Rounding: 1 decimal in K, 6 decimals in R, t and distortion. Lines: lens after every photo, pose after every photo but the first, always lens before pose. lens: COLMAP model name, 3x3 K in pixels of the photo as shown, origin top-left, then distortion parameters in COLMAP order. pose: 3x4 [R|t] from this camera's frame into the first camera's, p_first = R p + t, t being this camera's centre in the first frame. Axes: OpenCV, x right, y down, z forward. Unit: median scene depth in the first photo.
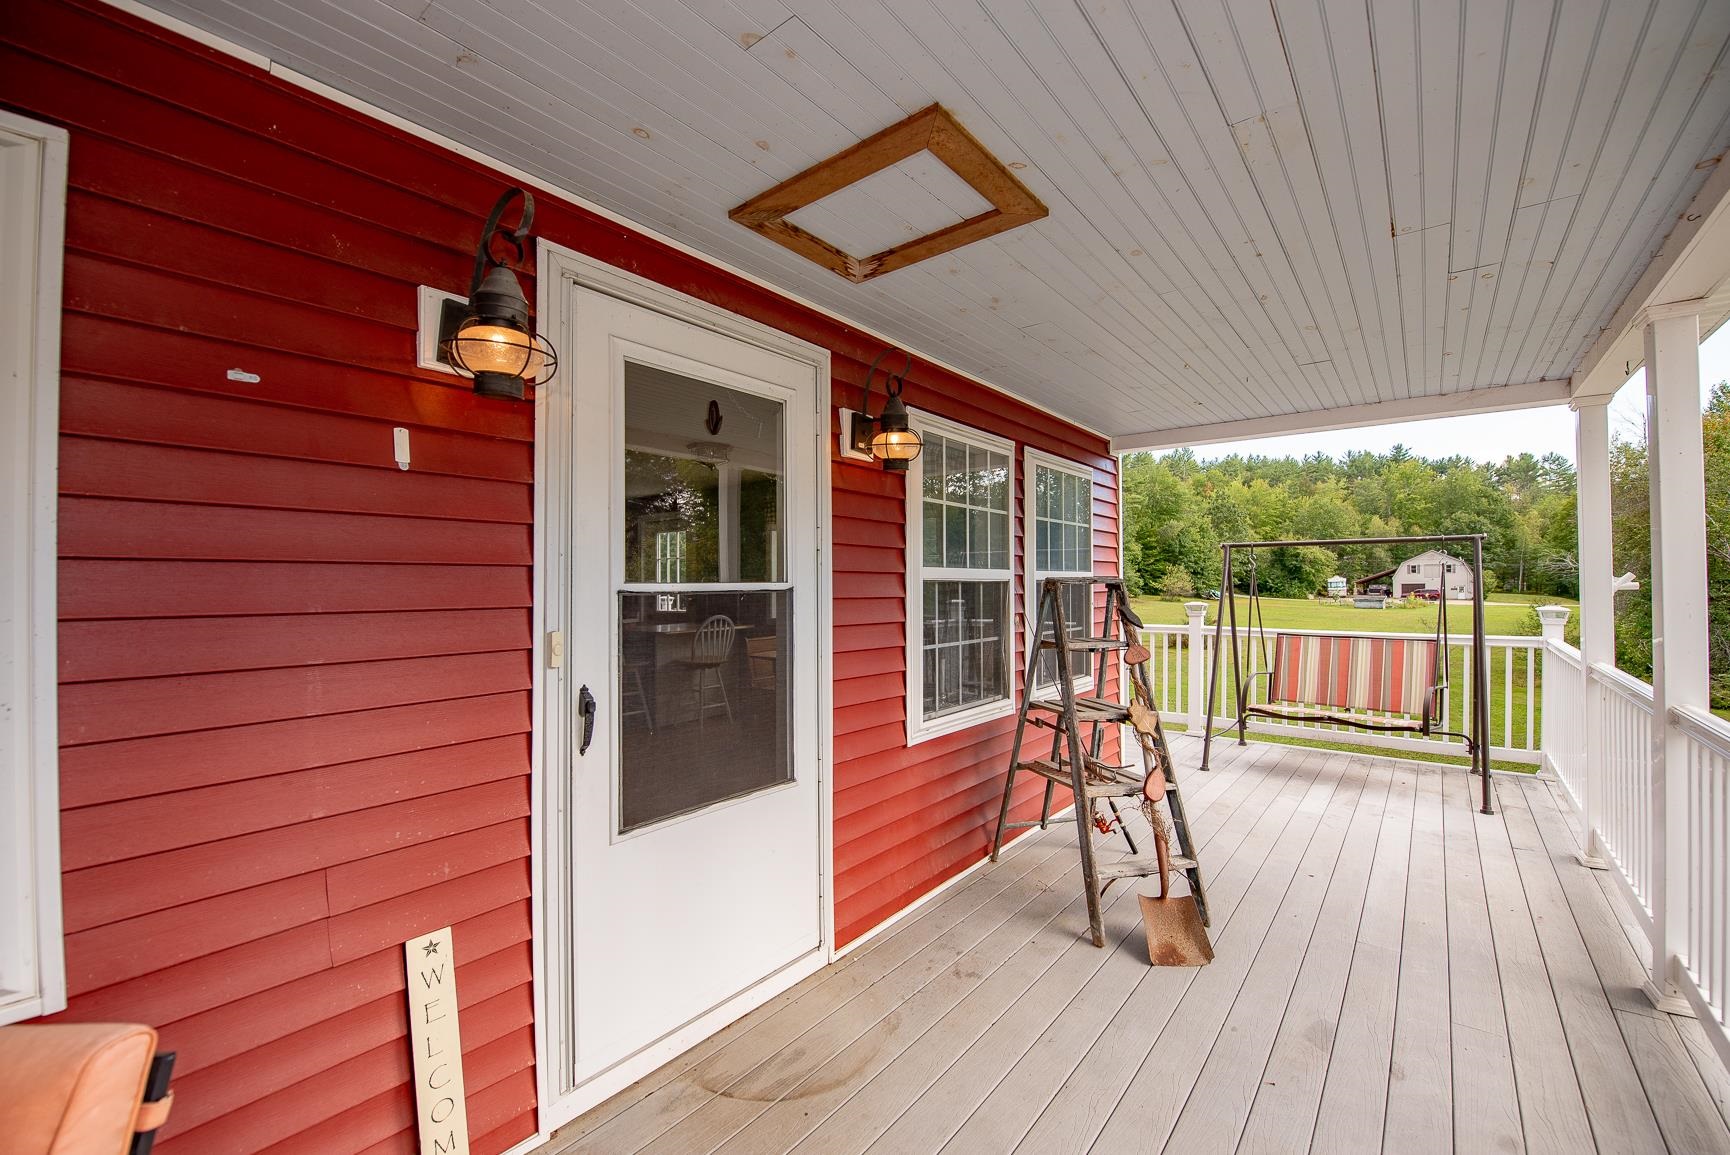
lens RADIAL K [[683.3, 0, 870.4], [0, 683.3, 578.9], [0, 0, 1]] dist [-0.018632, -0.000225]
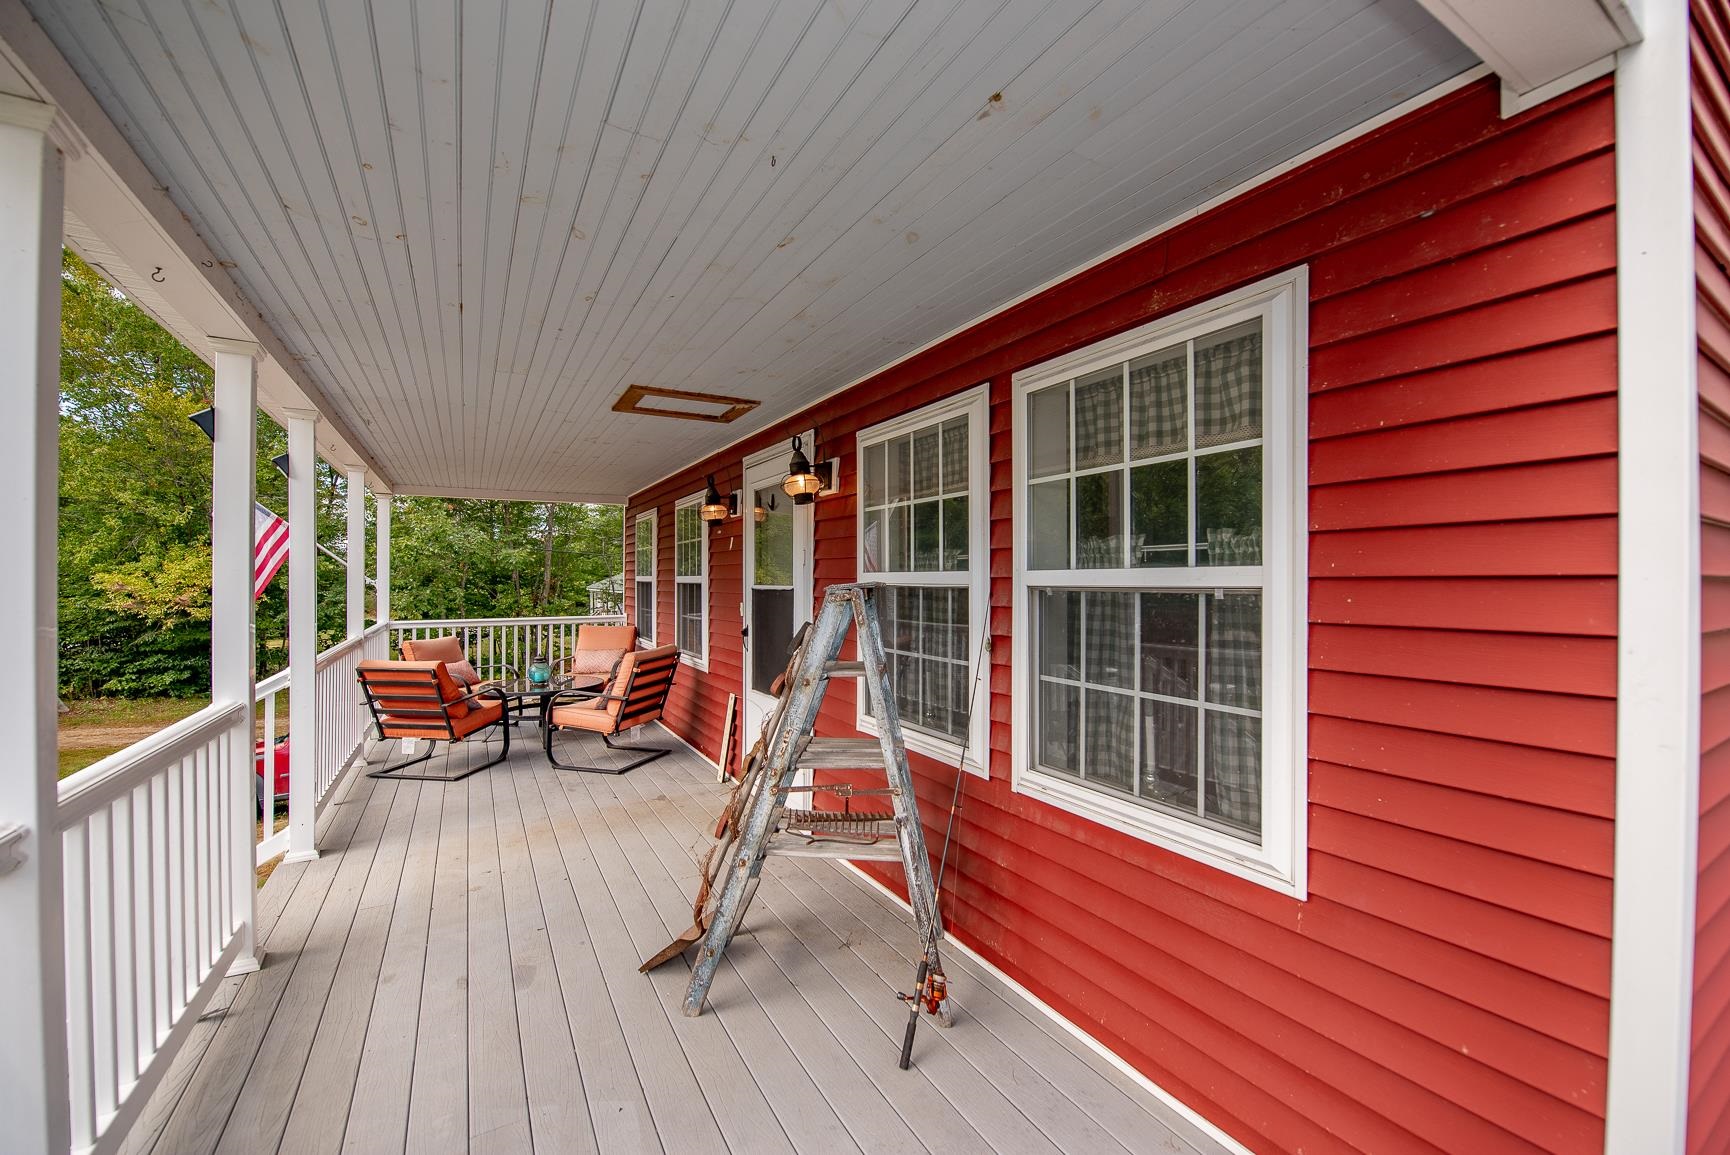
lens RADIAL K [[683.3, 0, 870.4], [0, 683.3, 578.9], [0, 0, 1]] dist [-0.018632, -0.000225]
pose [[-0.363451, 0.008783, -0.931572, 0.954436], [-0.002870, 0.999940, 0.010547, -0.015732], [0.931609, 0.006506, -0.363404, 1.229255]]
